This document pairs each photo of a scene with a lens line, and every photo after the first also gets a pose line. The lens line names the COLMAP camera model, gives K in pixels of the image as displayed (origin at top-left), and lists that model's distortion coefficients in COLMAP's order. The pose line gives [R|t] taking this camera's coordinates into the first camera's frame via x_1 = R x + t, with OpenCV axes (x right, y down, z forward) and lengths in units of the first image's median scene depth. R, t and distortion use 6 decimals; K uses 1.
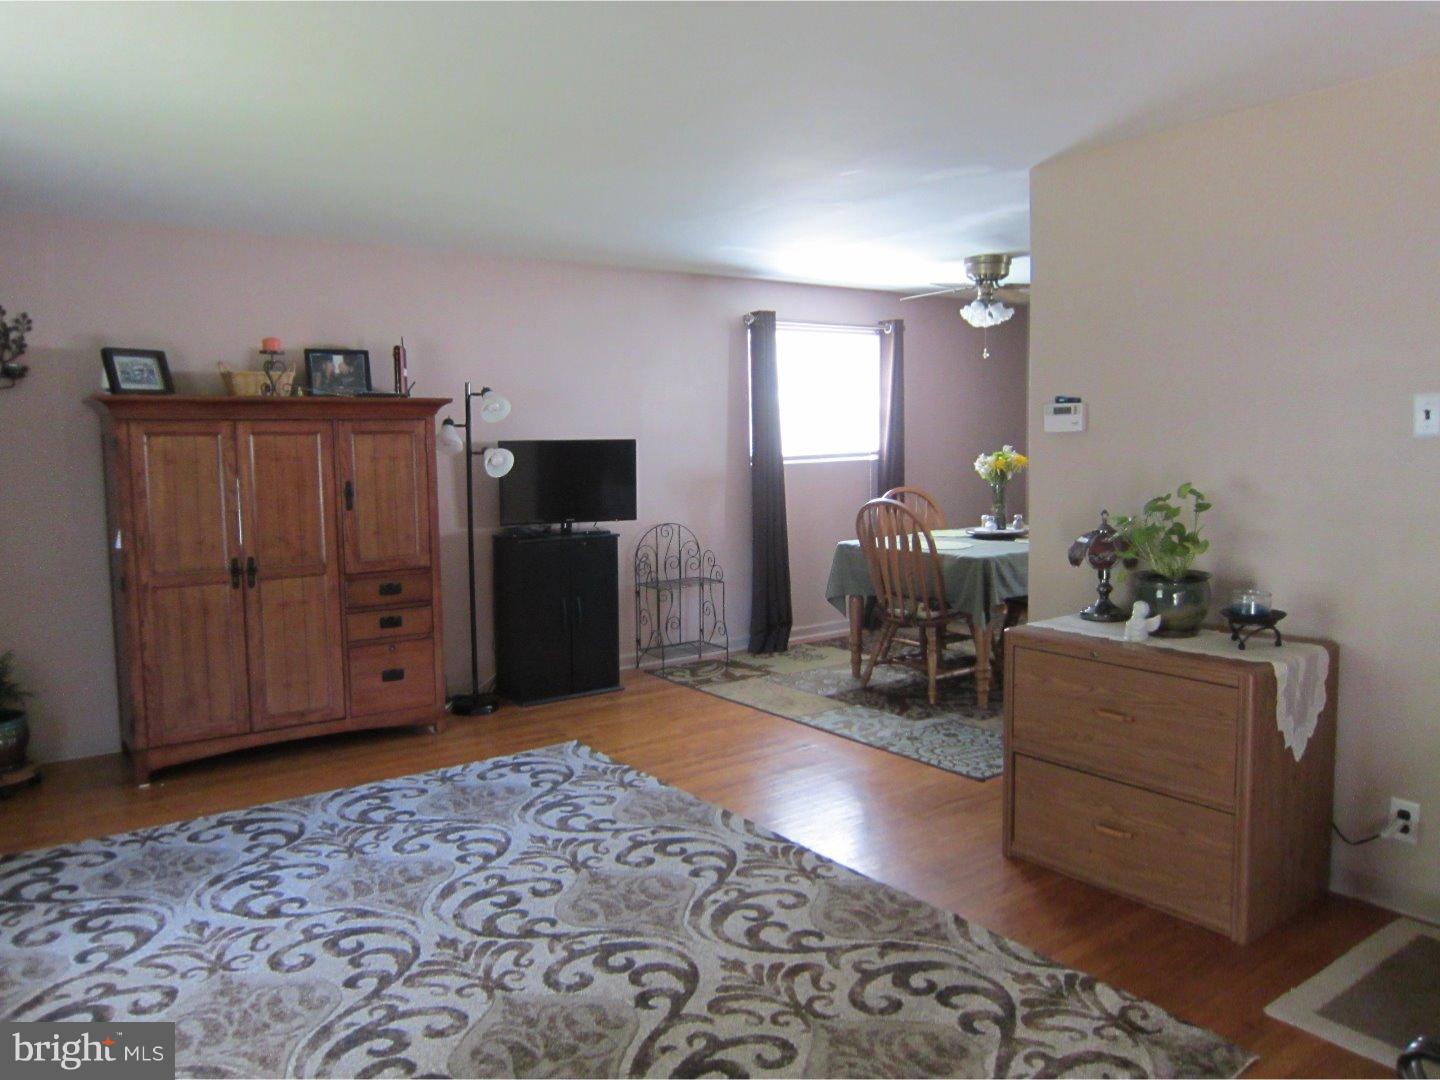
lens RADIAL K [[1031.5, 0, 717.5], [0, 1031.5, 547.4], [0, 0, 1]] dist [-0.024235, 0.002762]
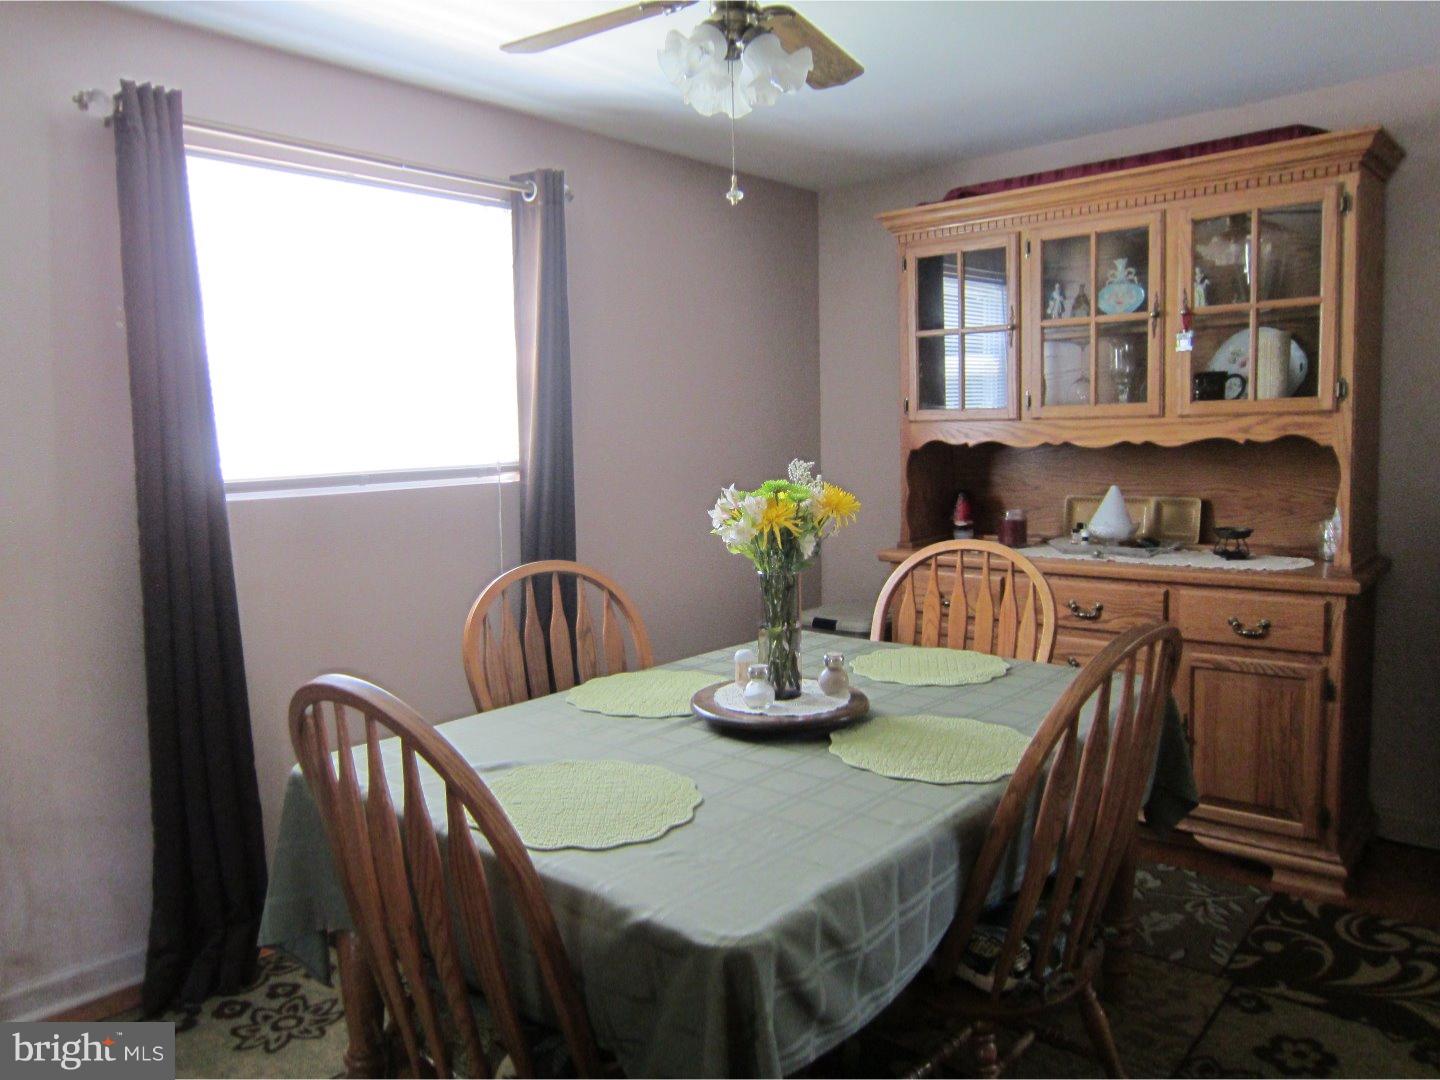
lens RADIAL K [[1031.5, 0, 719.0], [0, 1031.5, 538.4], [0, 0, 1]] dist [-0.024235, 0.002762]
pose [[0.976600, -0.019088, 0.214217, 0.229348], [0.019455, 0.999811, 0.000393, -0.093803], [-0.214183, 0.003784, 0.976786, 0.849867]]
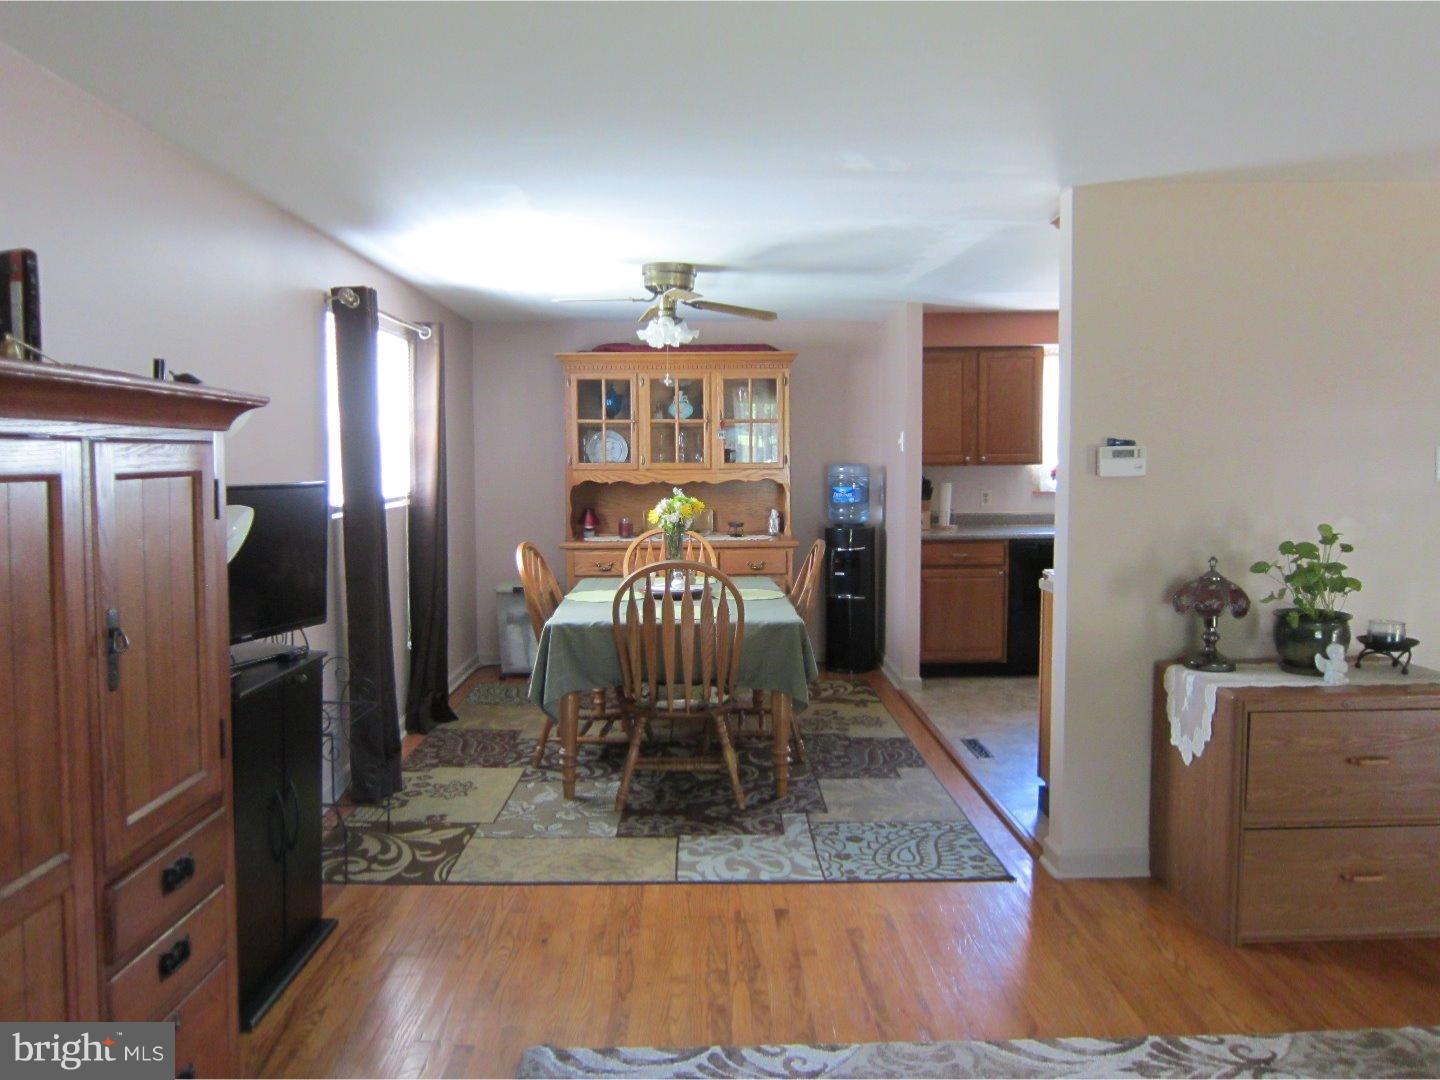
lens RADIAL K [[1031.5, 0, 720.4], [0, 1031.5, 527.2], [0, 0, 1]] dist [-0.024235, 0.002762]
pose [[0.566866, -0.029829, 0.823270, -0.525120], [0.075621, 0.997009, -0.015945, -0.063956], [-0.820332, 0.071296, 0.567426, 0.628770]]
